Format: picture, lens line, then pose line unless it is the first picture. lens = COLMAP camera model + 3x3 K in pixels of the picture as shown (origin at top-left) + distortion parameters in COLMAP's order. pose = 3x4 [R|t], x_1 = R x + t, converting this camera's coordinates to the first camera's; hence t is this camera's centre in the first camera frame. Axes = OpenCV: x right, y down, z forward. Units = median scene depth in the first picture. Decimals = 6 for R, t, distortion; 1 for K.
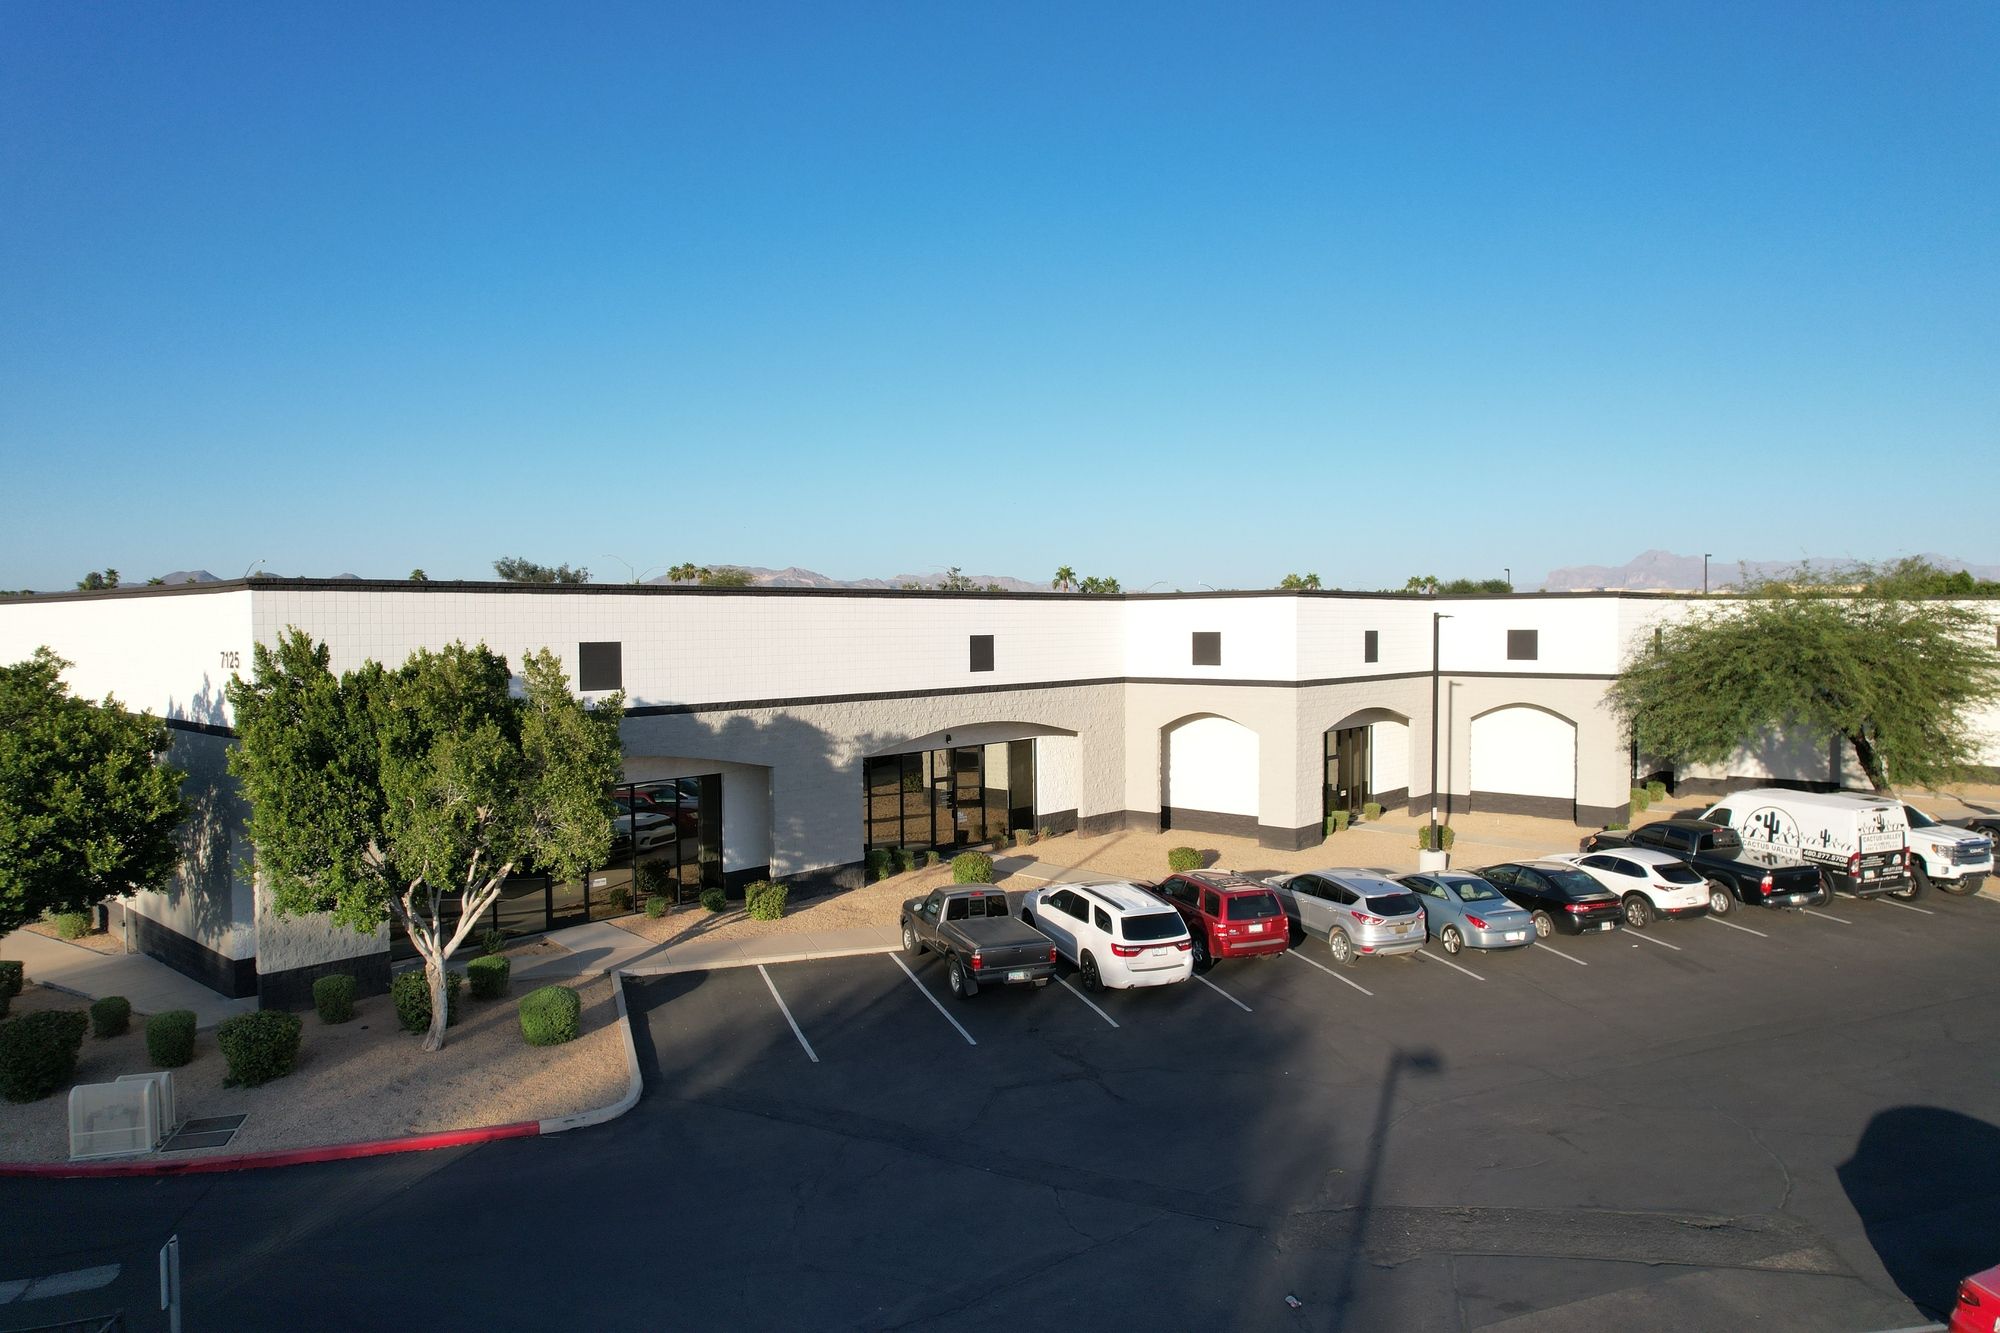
lens RADIAL K [[1276.6, 0, 1000.0], [0, 1276.6, 666.5], [0, 0, 1]] dist [-0.083861, 0.078221]
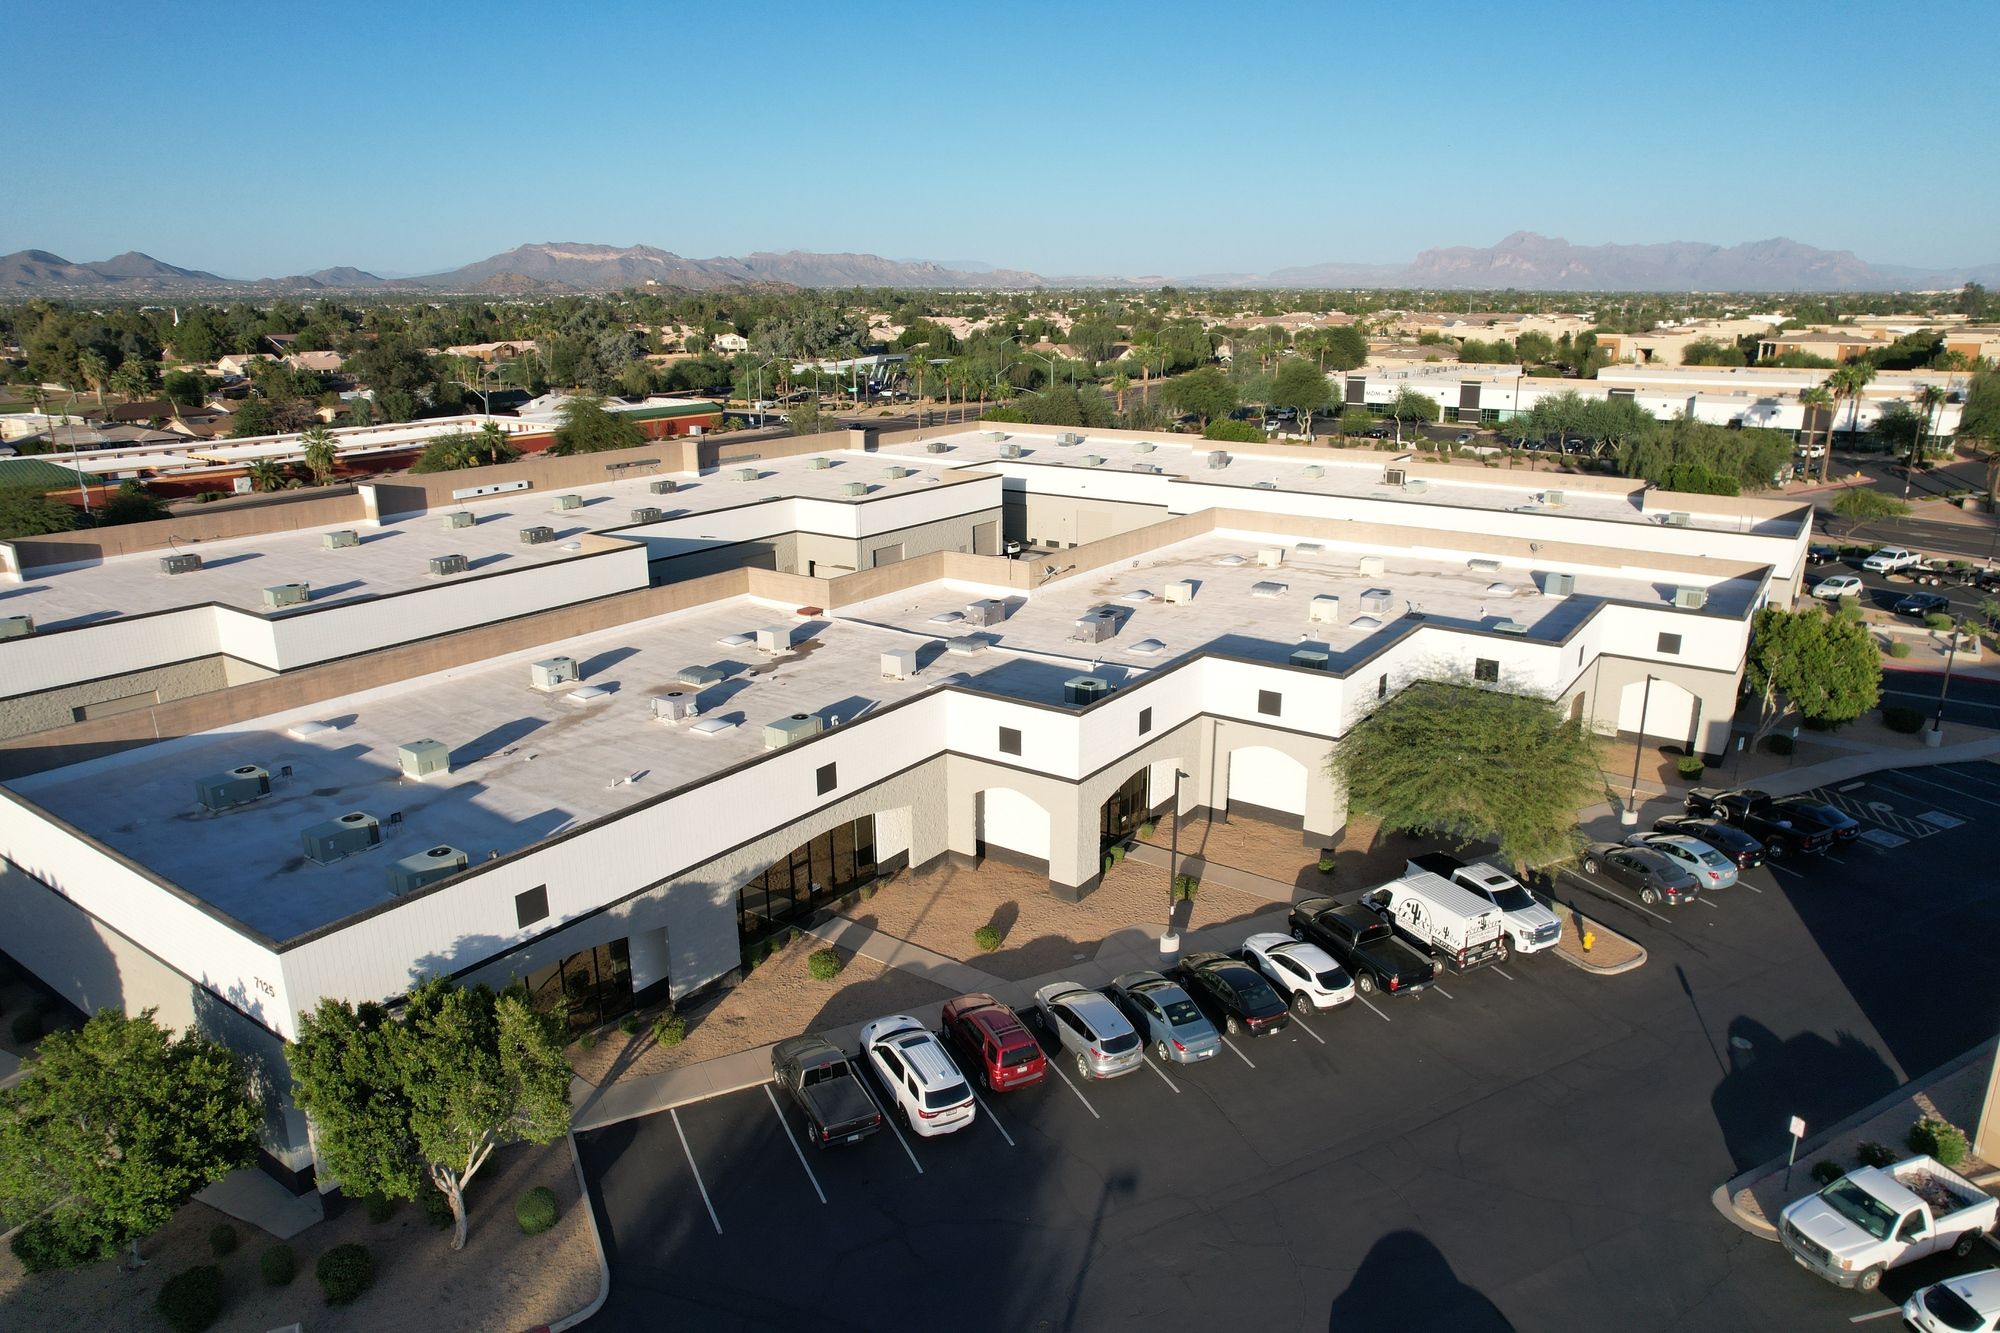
lens RADIAL K [[1276.2, 0, 1000.0], [0, 1276.2, 666.5], [0, 0, 1]] dist [-0.074198, 0.055968]
pose [[0.994577, -0.027797, 0.100215, 0.039320], [0.002645, 0.970067, 0.242821, -0.502238], [-0.103965, -0.241239, 0.964881, -0.231669]]
